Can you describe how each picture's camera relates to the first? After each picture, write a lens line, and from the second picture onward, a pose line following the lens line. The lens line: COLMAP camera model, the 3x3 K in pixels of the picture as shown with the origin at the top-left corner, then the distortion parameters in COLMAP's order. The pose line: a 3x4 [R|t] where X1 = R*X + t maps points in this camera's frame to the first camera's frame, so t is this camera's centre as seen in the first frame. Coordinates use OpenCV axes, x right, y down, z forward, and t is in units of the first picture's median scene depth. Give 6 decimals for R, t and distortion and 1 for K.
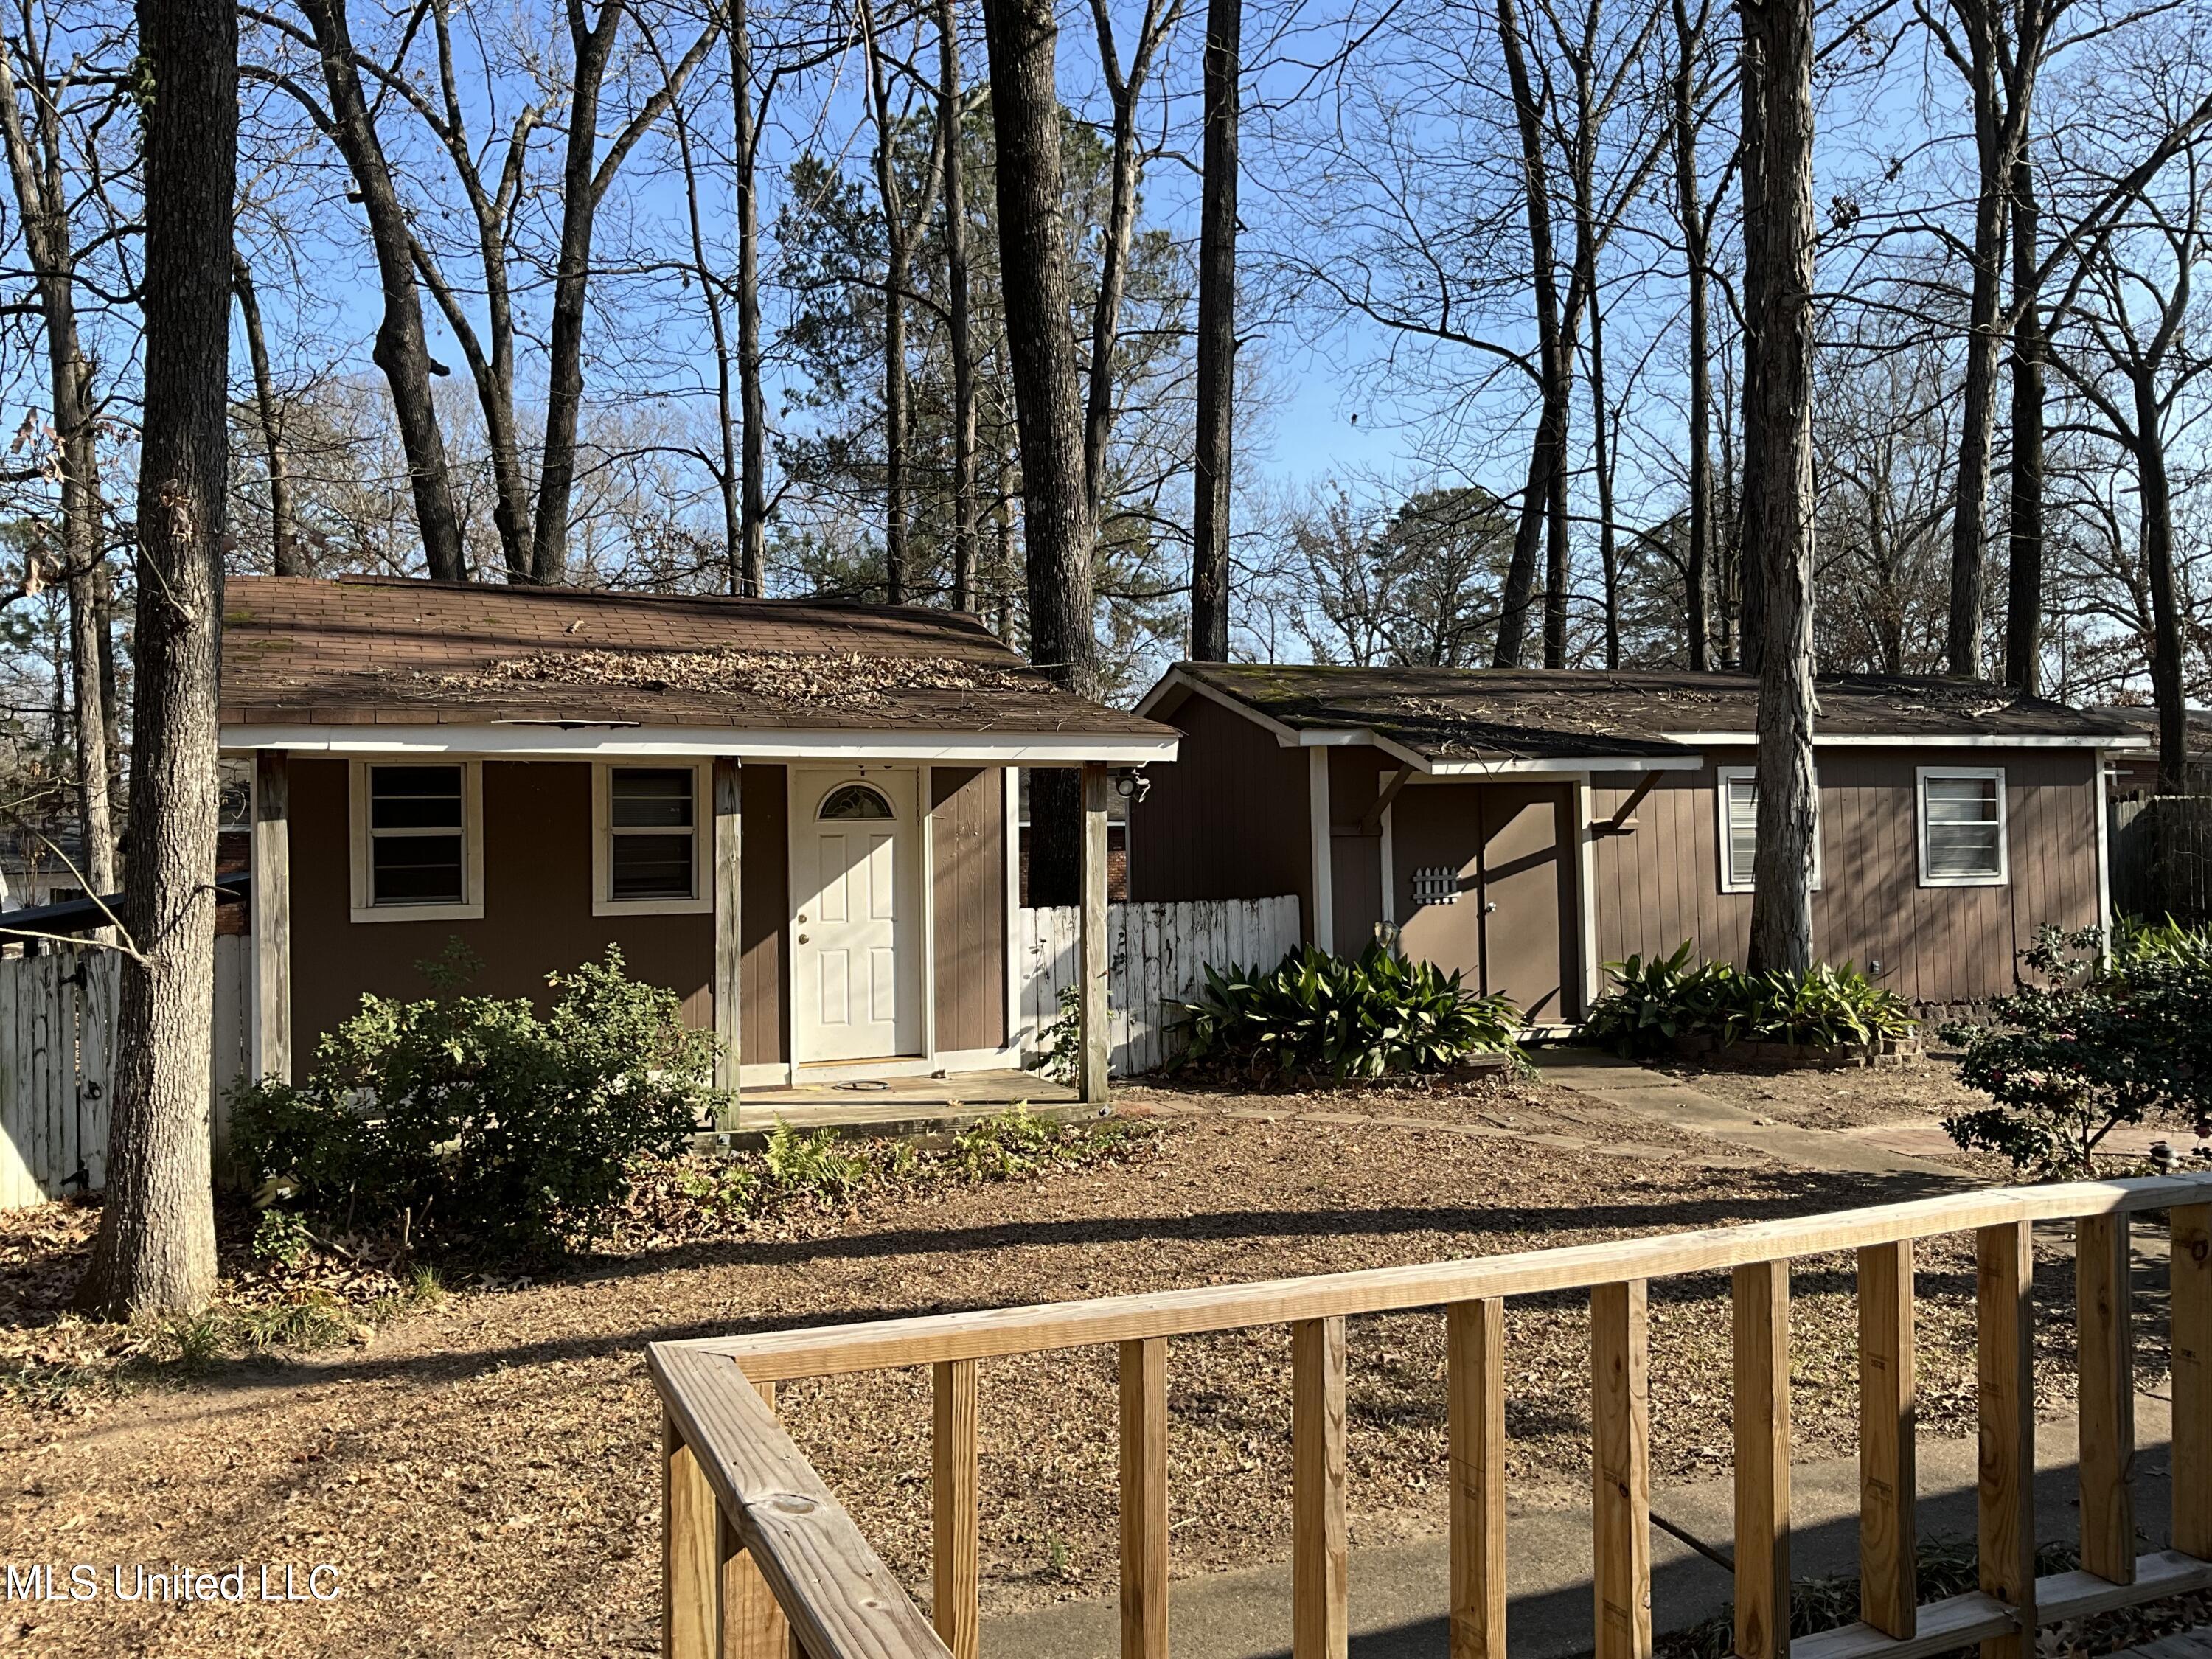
lens RADIAL K [[1821.4, 0, 1106.0], [0, 1821.4, 829.5], [0, 0, 1]] dist [0.111198, -0.238626]
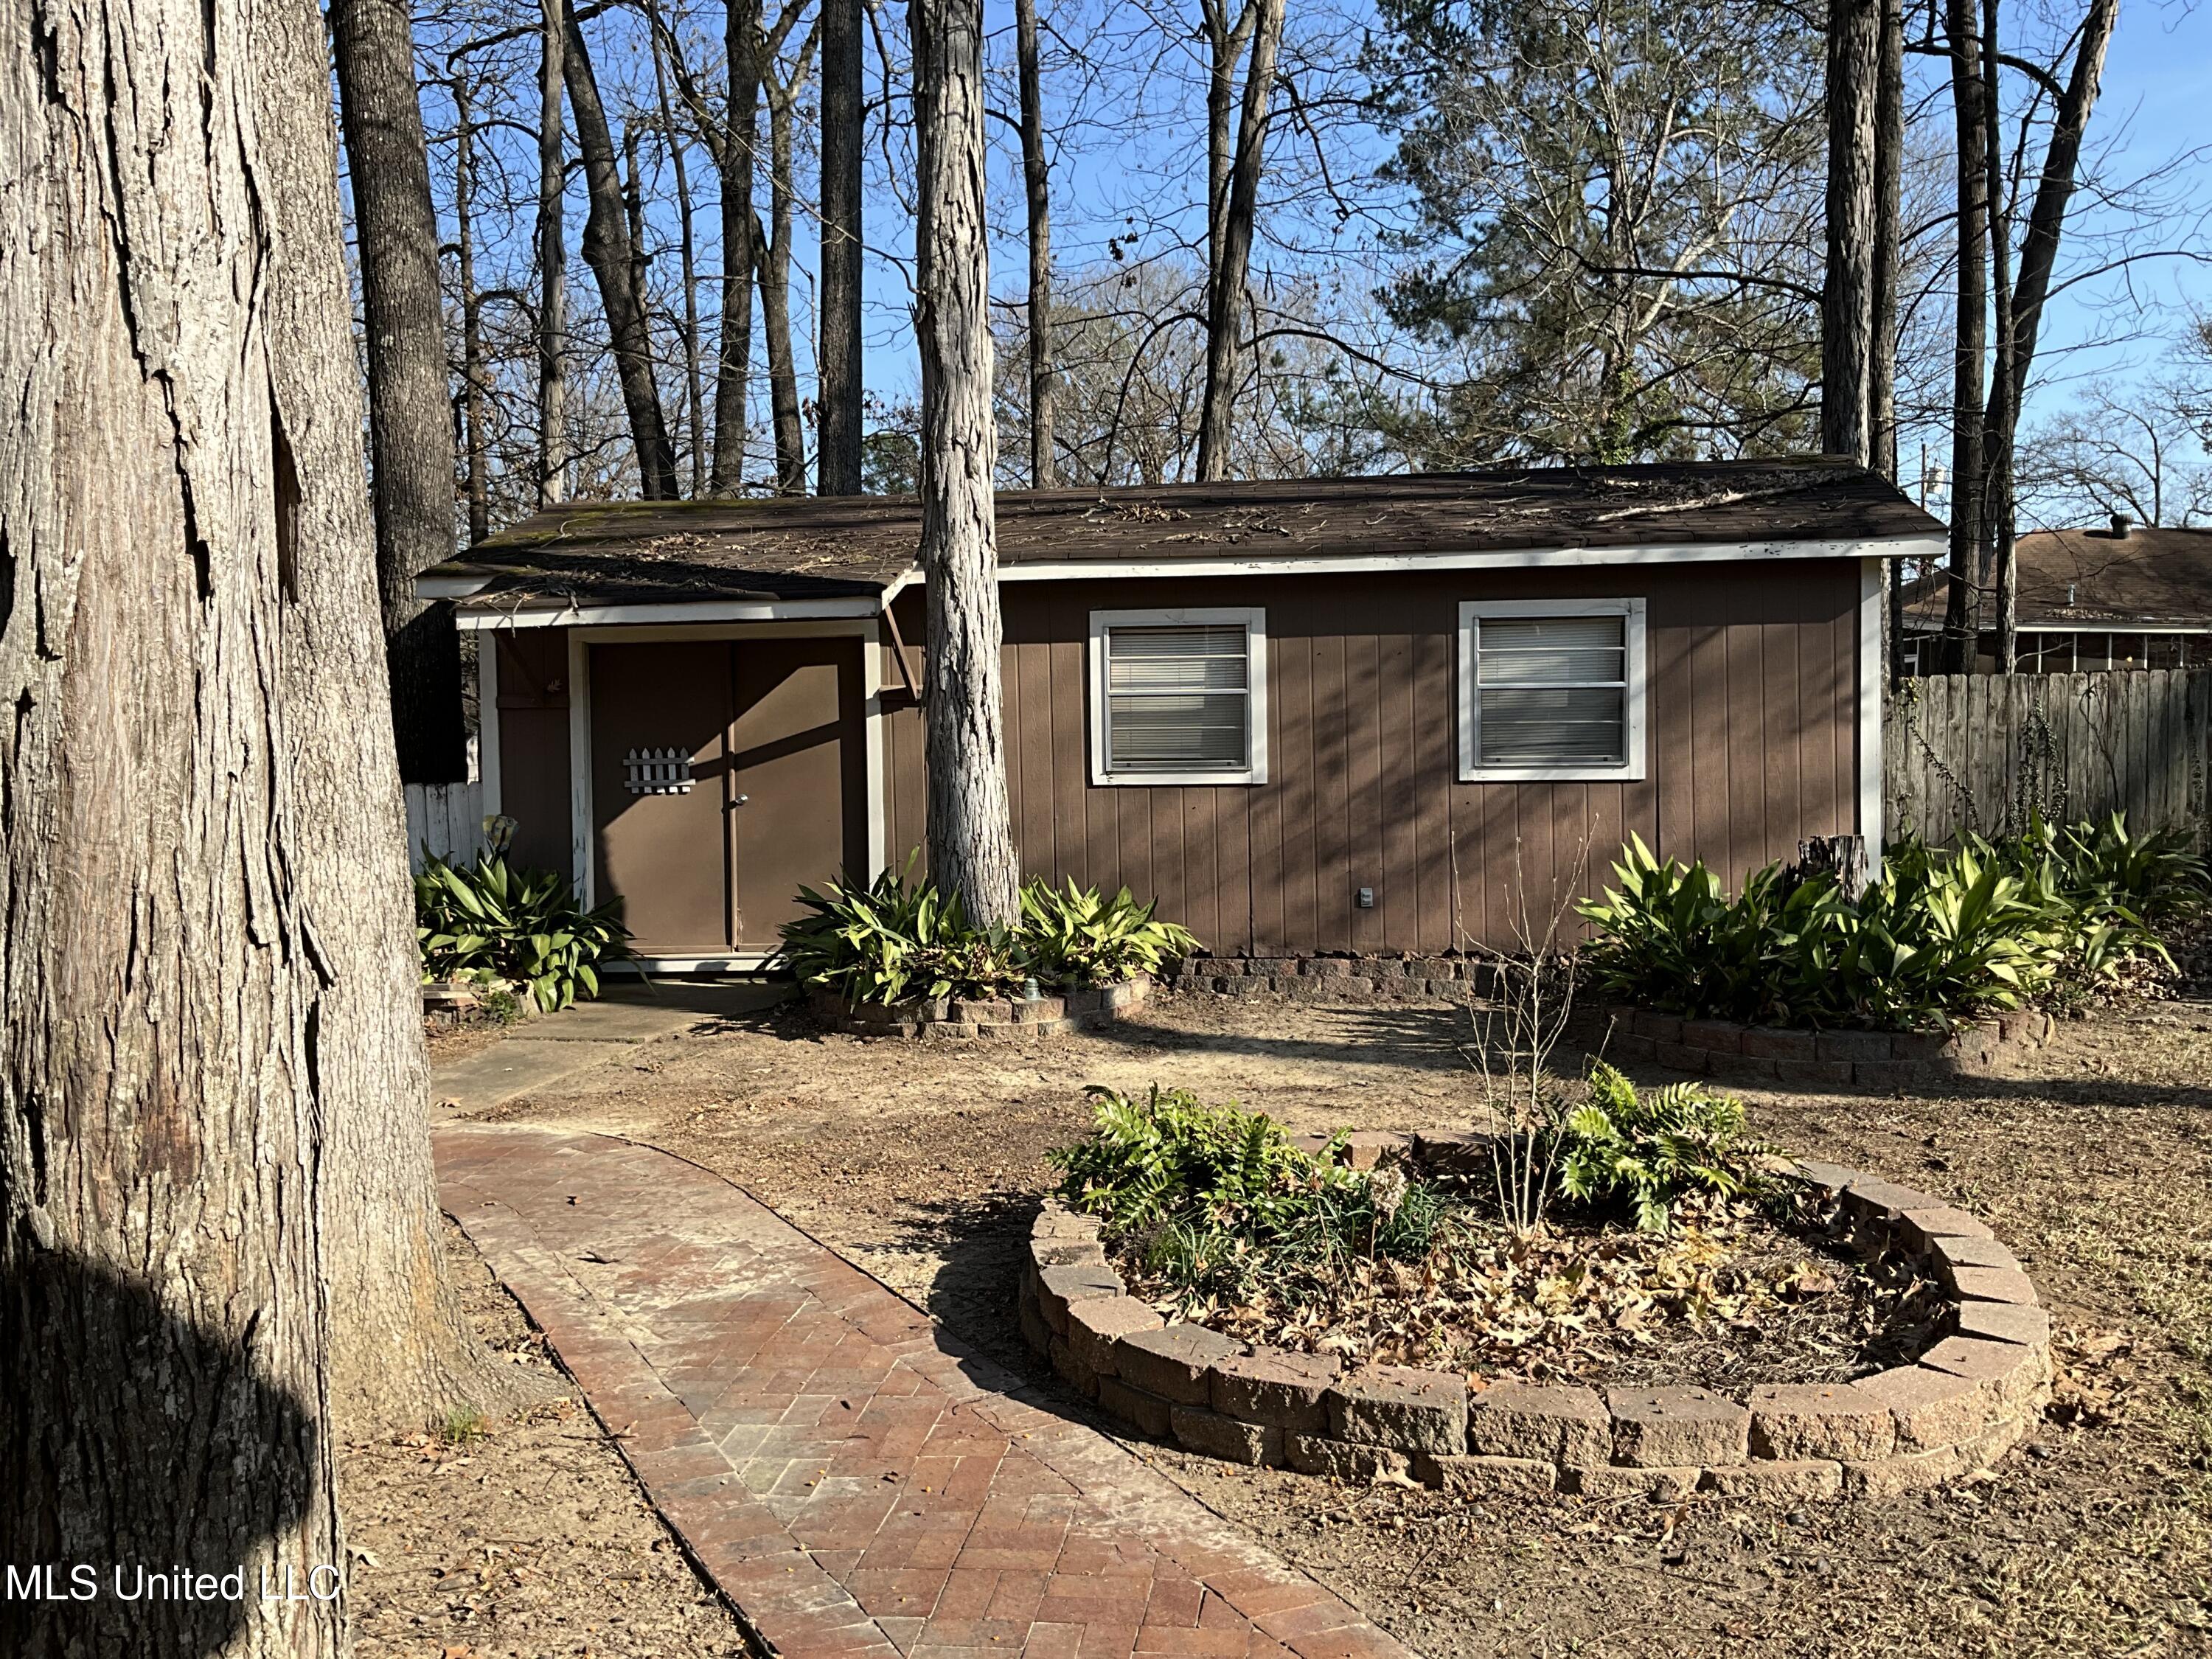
lens RADIAL K [[1821.4, 0, 1106.0], [0, 1821.4, 829.5], [0, 0, 1]] dist [0.111198, -0.238626]
pose [[0.868493, 0.029278, -0.494836, 0.721759], [0.004947, 0.997693, 0.067714, 0.002981], [0.495677, -0.061257, 0.866344, 0.390085]]
